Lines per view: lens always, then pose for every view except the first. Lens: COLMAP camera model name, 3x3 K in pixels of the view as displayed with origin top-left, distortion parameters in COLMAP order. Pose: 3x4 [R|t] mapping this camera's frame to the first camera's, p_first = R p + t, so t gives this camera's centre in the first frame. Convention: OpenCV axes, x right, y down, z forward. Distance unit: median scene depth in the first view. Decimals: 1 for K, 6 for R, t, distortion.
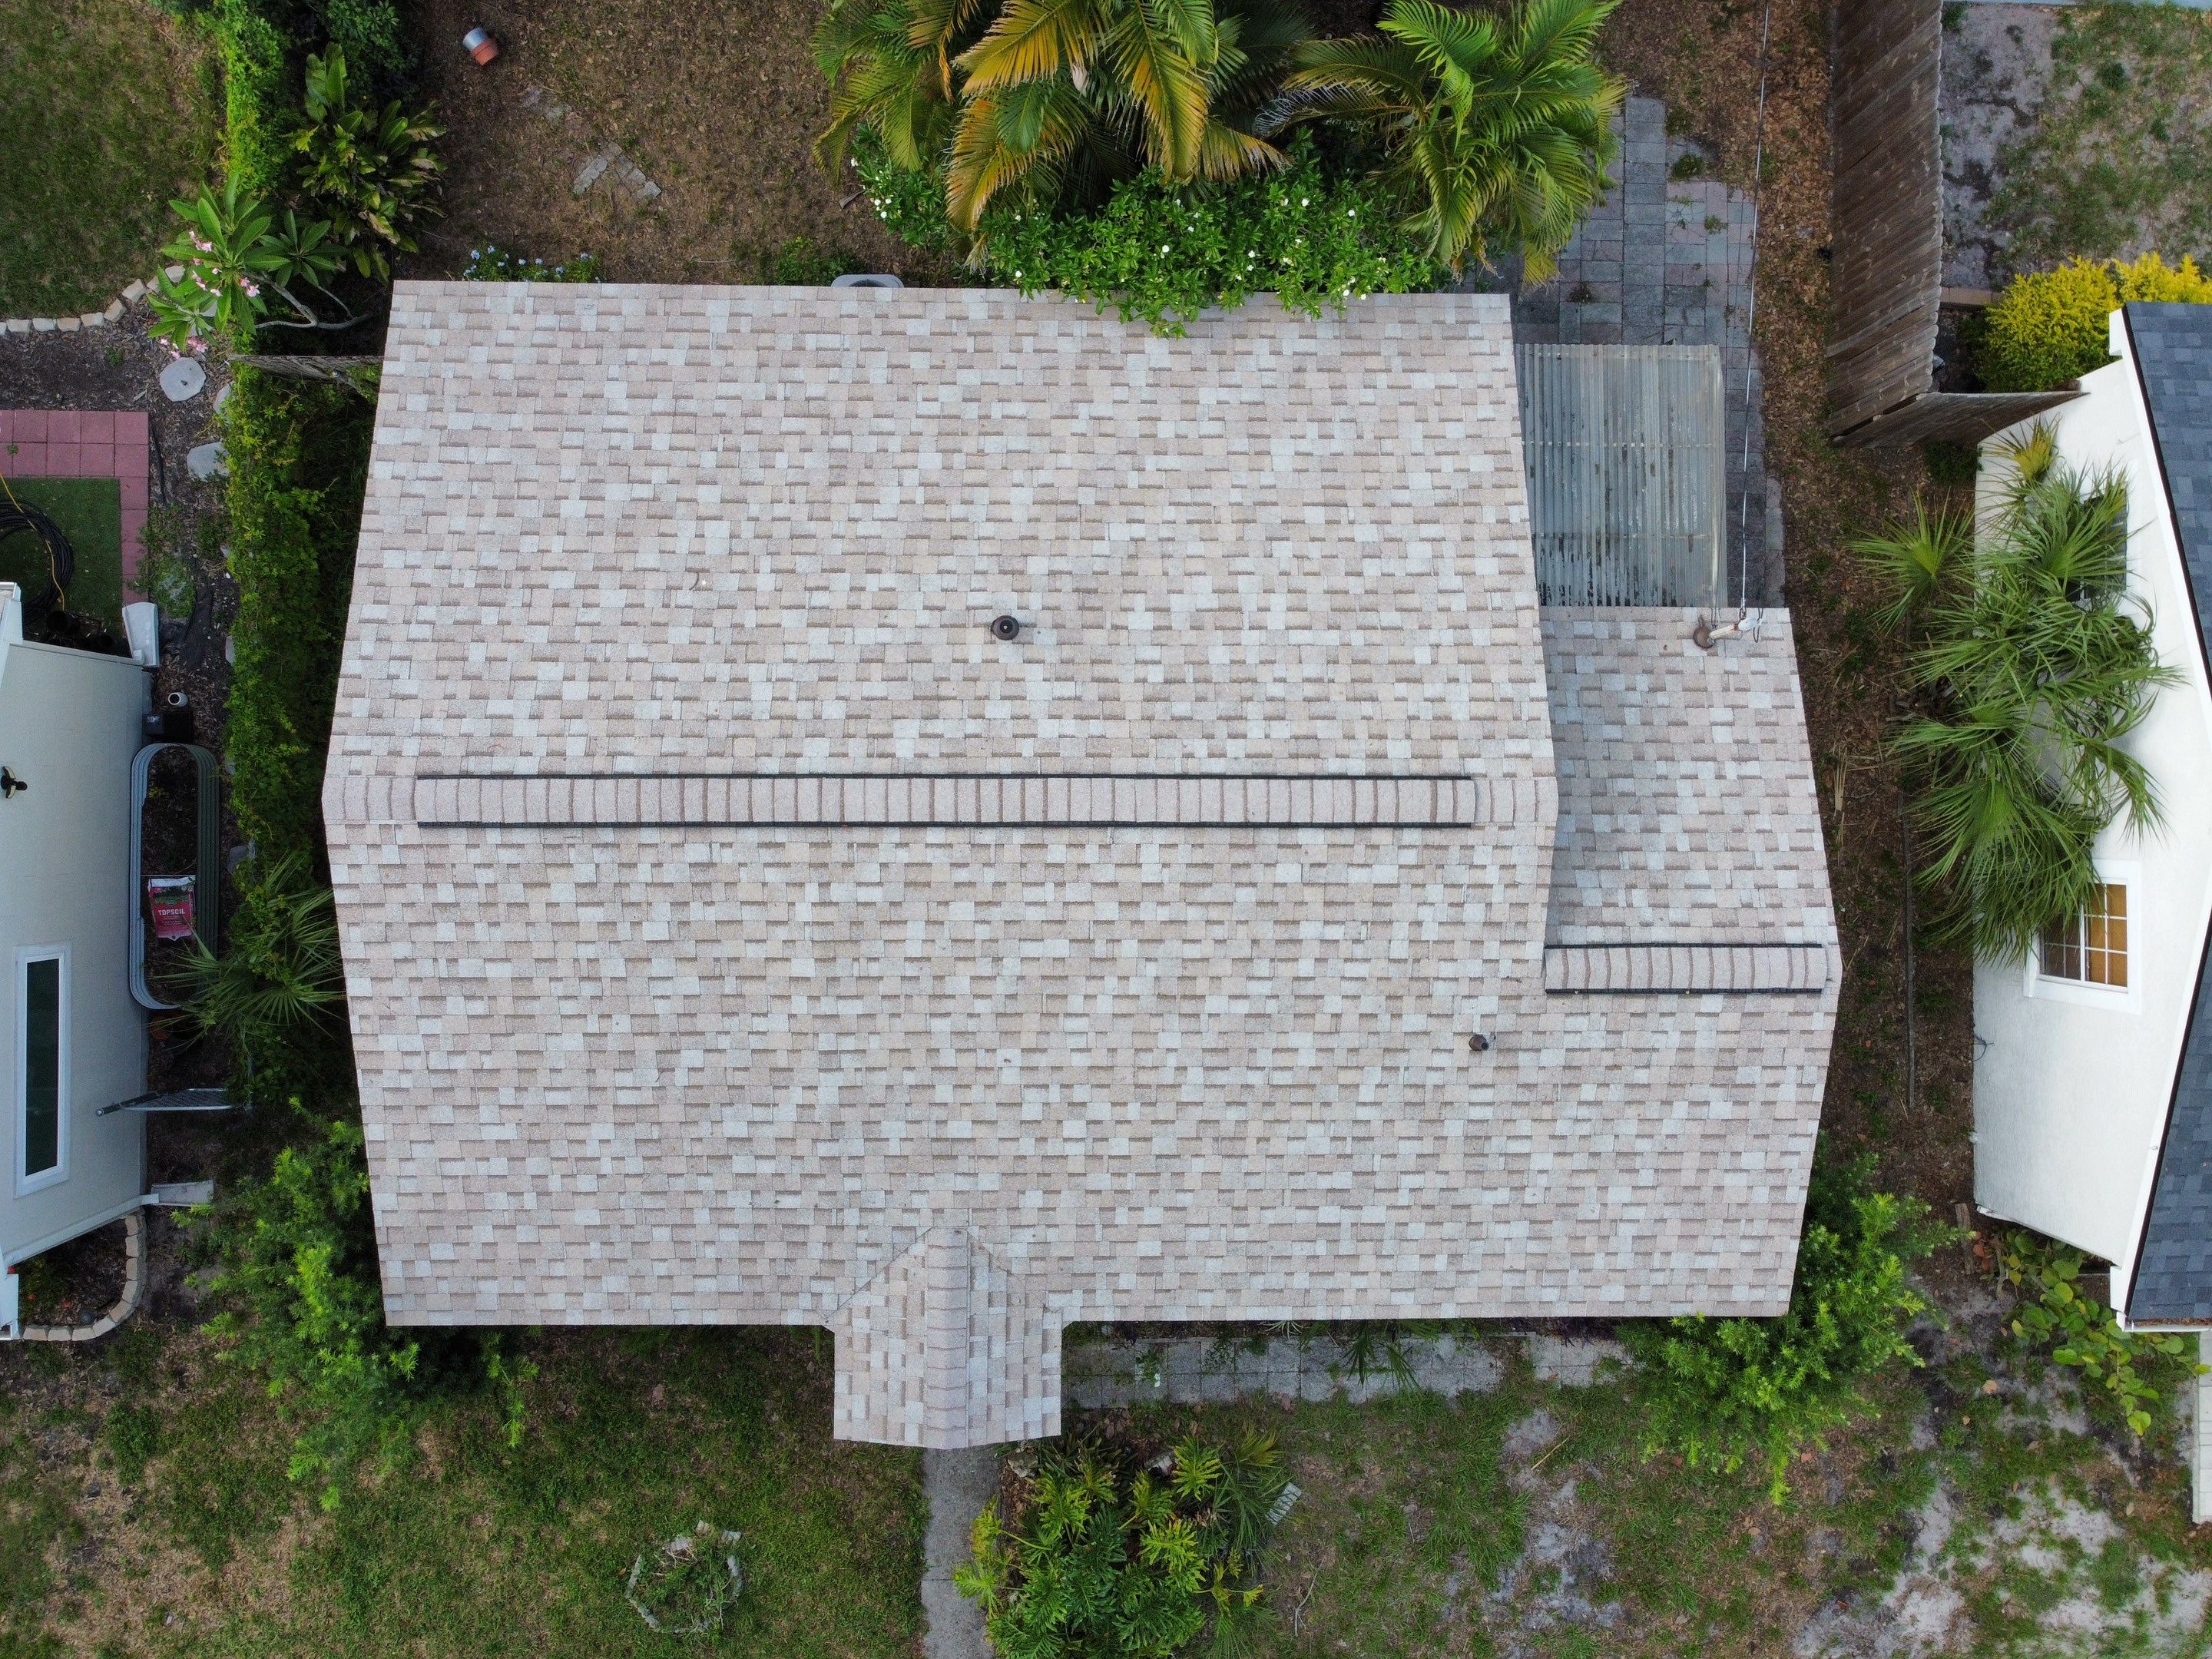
lens RADIAL K [[1695.9, 0, 1083.0], [0, 1695.9, 809.5], [0, 0, 1]] dist [-0.002938, -0.005362]
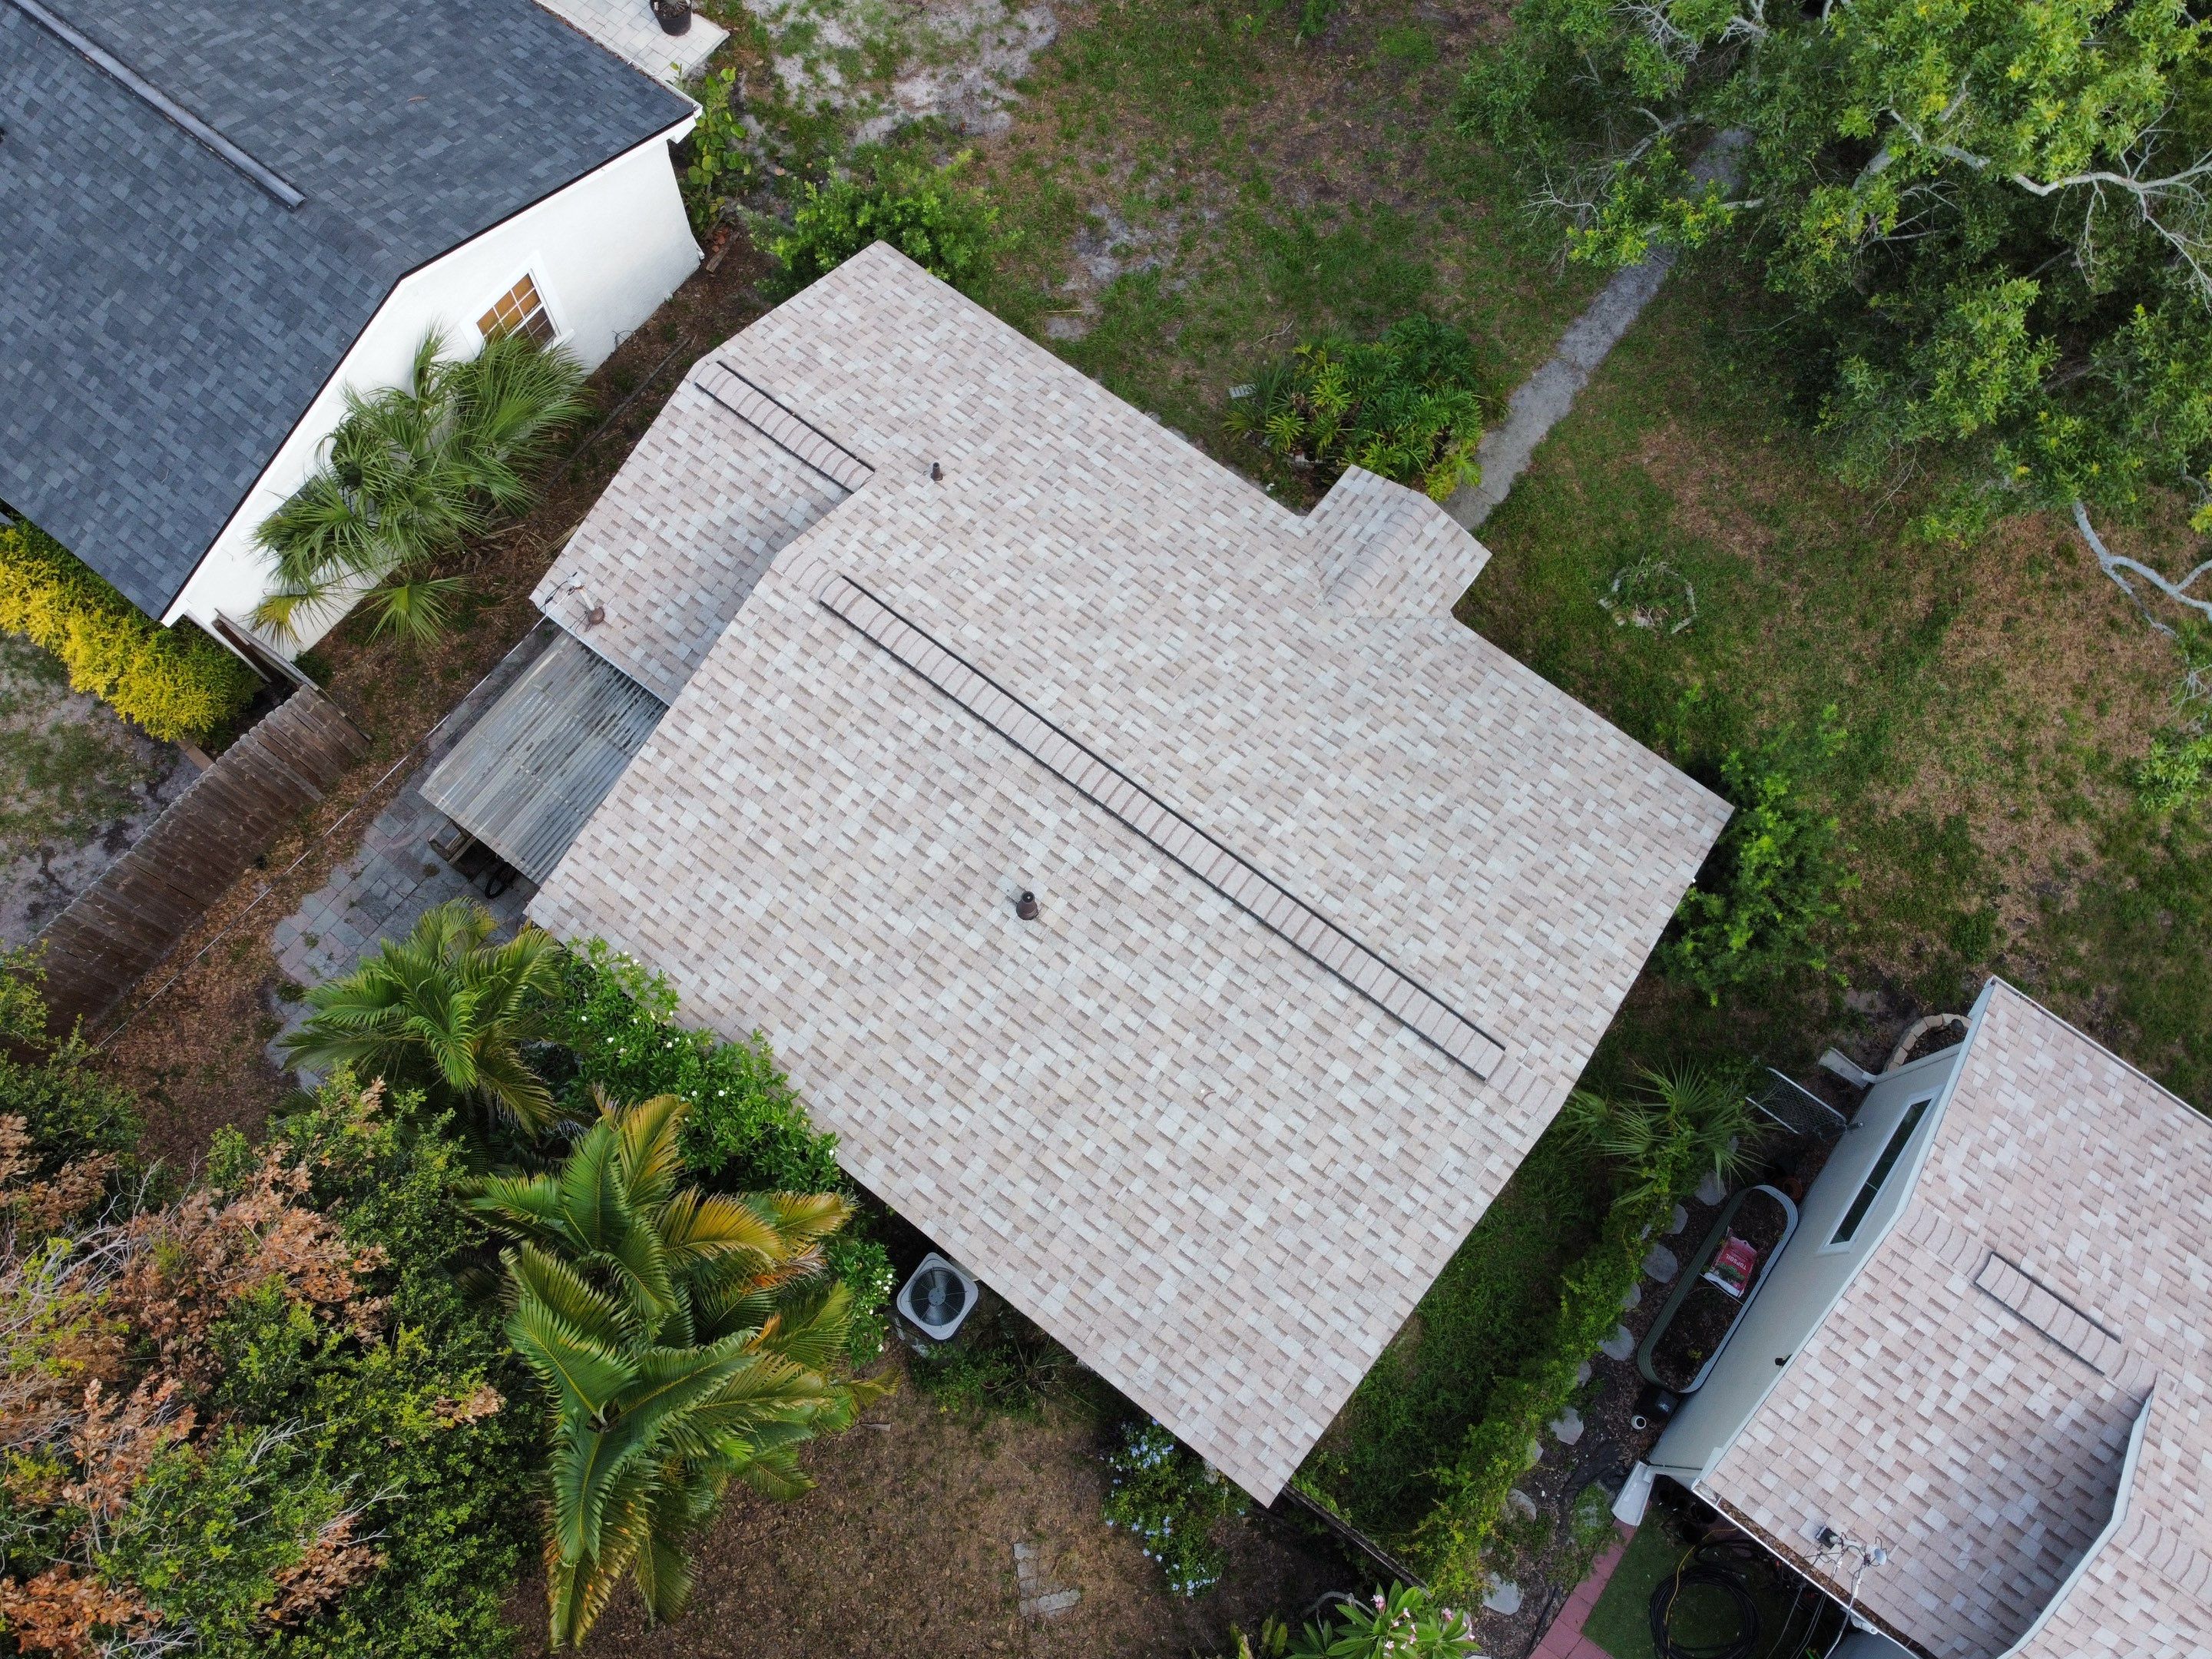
lens RADIAL K [[1695.9, 0, 1073.9], [0, 1695.9, 799.1], [0, 0, 1]] dist [-0.002938, -0.005362]
pose [[-0.796690, -0.585520, 0.149834, -0.196015], [0.601787, -0.745526, 0.286431, -0.355238], [-0.056006, 0.318365, 0.946312, -0.190678]]
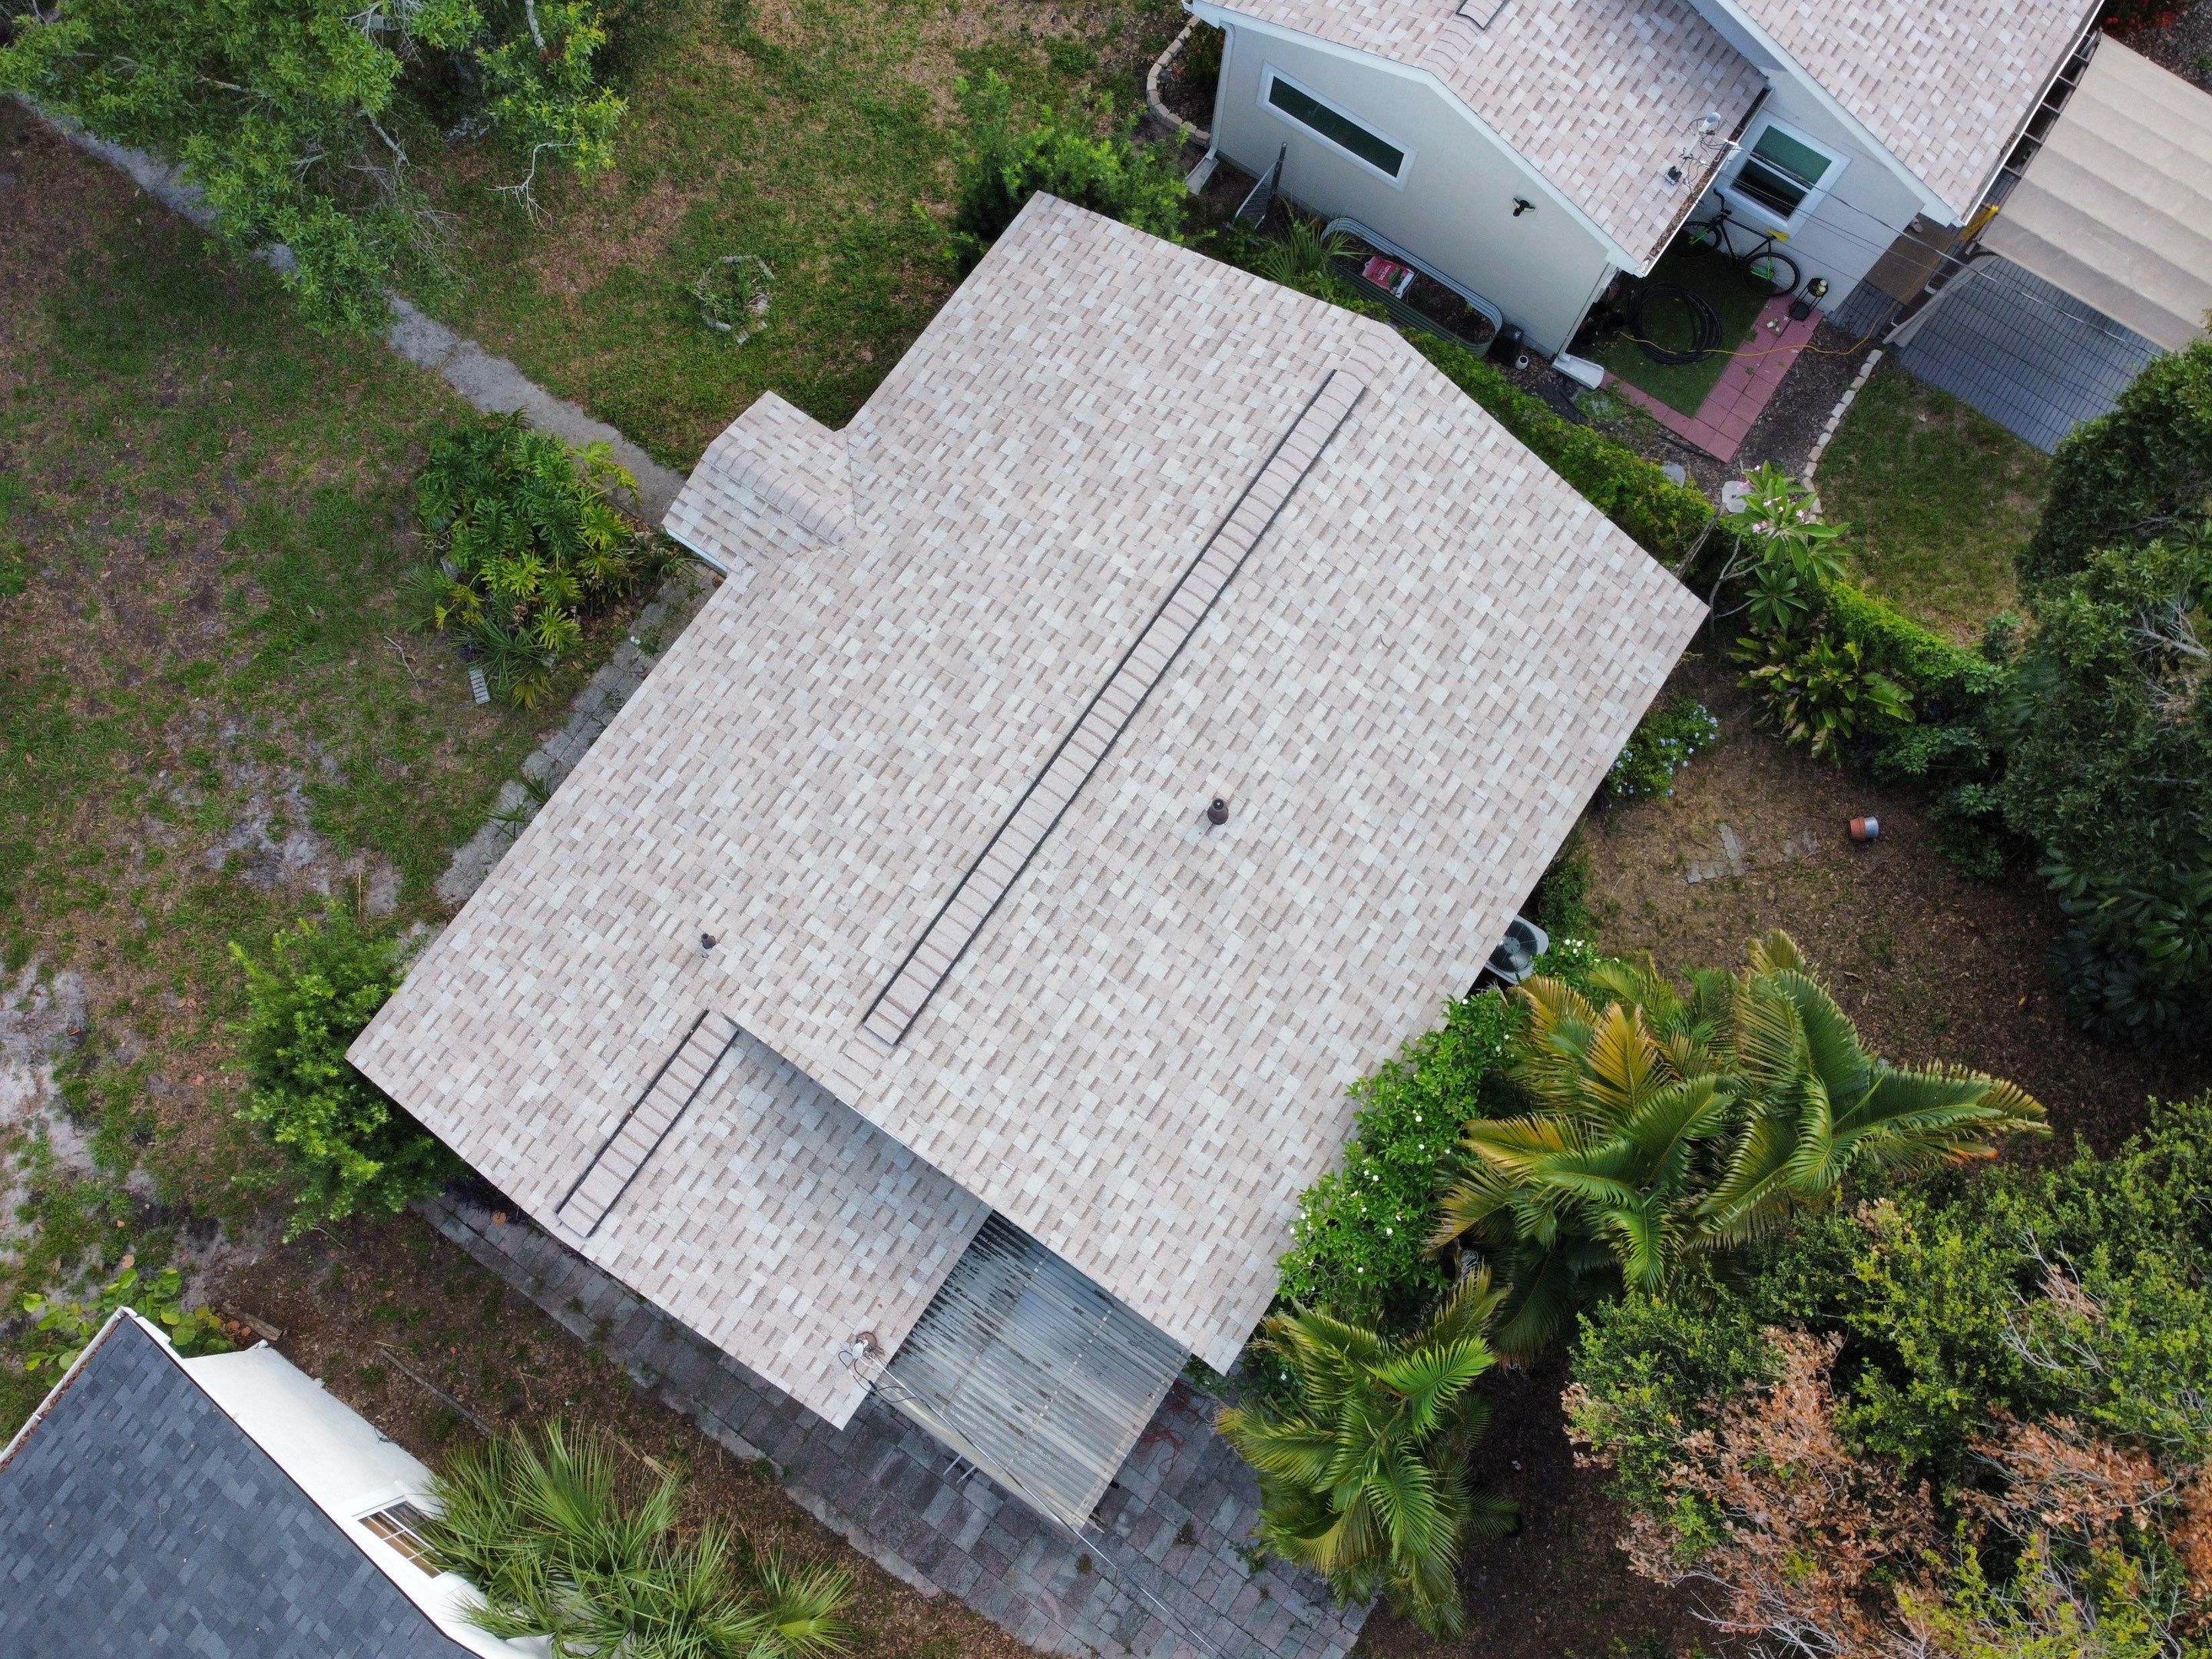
lens RADIAL K [[1695.9, 0, 1083.1], [0, 1695.9, 807.6], [0, 0, 1]] dist [-0.002938, -0.005362]
pose [[-0.564381, 0.786335, -0.251298, 0.291383], [-0.824780, -0.549956, 0.131479, -0.171432], [-0.034817, 0.281470, 0.958938, -0.158439]]
